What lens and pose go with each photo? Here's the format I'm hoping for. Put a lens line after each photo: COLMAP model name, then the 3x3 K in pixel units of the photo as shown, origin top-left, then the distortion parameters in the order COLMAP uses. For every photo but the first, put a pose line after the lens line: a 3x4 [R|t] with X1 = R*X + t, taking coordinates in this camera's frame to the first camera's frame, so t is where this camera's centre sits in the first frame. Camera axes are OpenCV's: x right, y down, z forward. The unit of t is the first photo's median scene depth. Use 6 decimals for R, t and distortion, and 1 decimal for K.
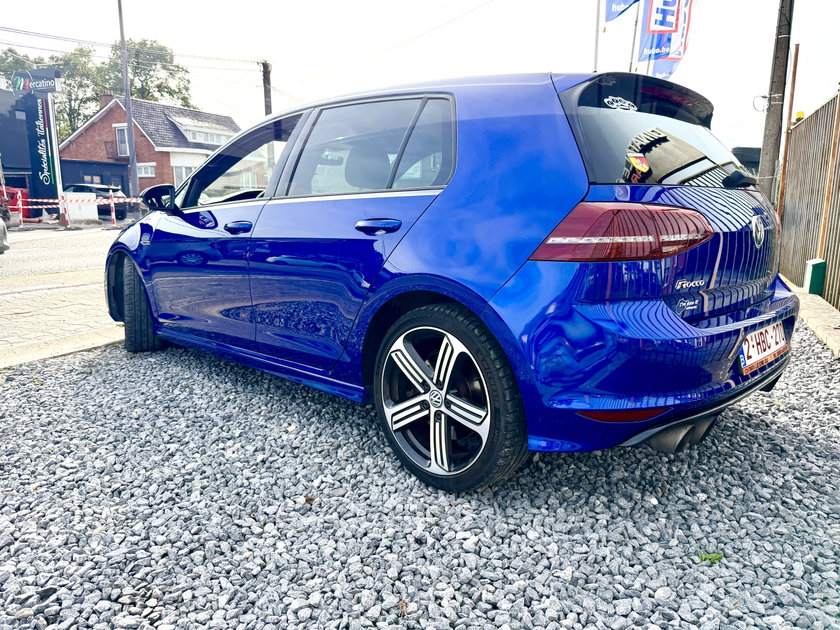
lens RADIAL K [[596.8, 0, 419.3], [0, 596.8, 317.3], [0, 0, 1]] dist [0.010595, -0.020316]
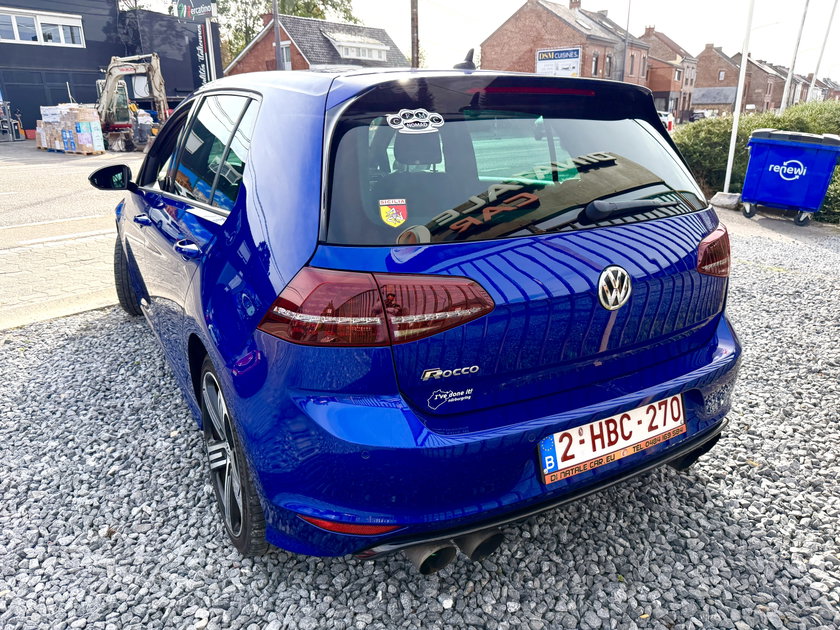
lens RADIAL K [[596.8, 0, 420.8], [0, 596.8, 311.3], [0, 0, 1]] dist [0.010595, -0.020316]
pose [[0.963592, 0.071740, -0.257573, 0.276182], [-0.036809, 0.989753, 0.137964, -0.109237], [0.264831, -0.123460, 0.956359, 0.119180]]
